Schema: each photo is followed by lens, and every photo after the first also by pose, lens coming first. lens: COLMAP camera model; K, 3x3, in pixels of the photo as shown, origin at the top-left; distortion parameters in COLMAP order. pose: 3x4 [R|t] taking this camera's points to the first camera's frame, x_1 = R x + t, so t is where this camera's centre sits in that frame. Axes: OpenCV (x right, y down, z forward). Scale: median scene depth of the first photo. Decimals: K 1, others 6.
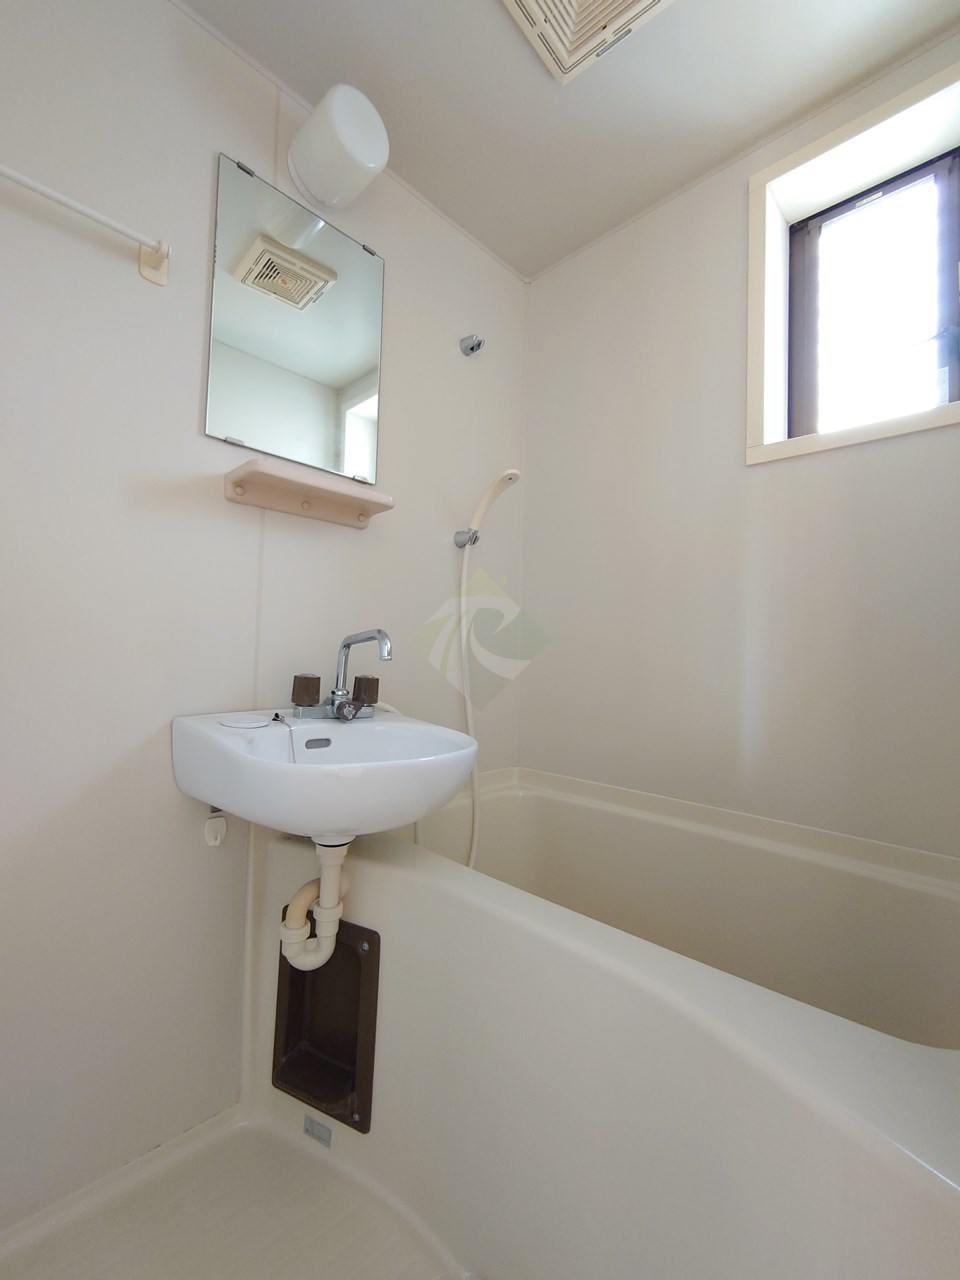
lens RADIAL K [[548.8, 0, 480.7], [0, 548.8, 638.0], [0, 0, 1]] dist [0.001776, -0.000631]
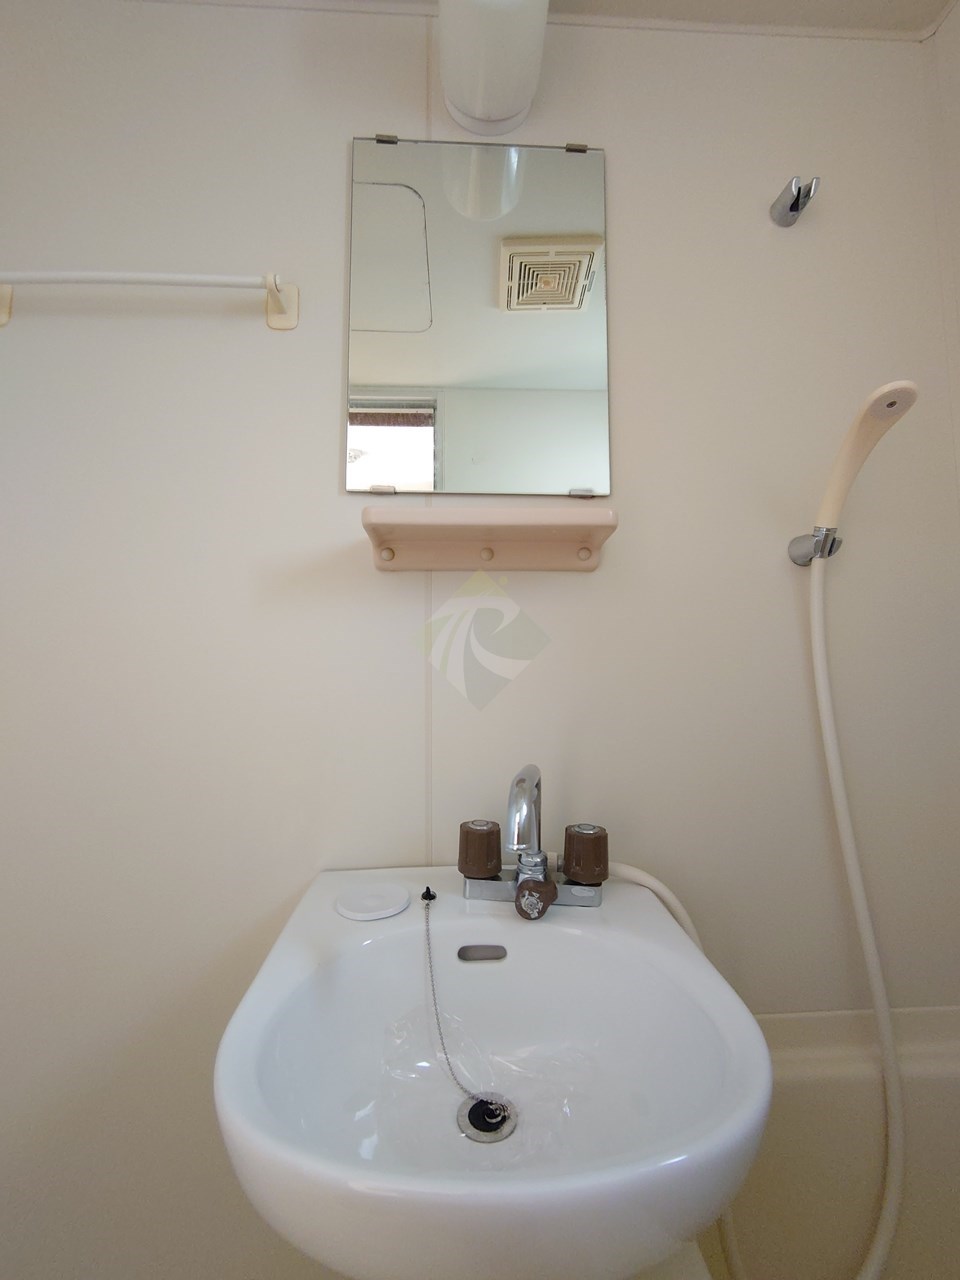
lens RADIAL K [[548.8, 0, 481.2], [0, 548.8, 641.7], [0, 0, 1]] dist [0.001776, -0.000631]
pose [[0.730170, -0.088284, -0.677538, 0.106321], [0.050475, 0.995878, -0.075367, -0.078270], [0.681398, 0.020832, 0.731616, 0.463539]]
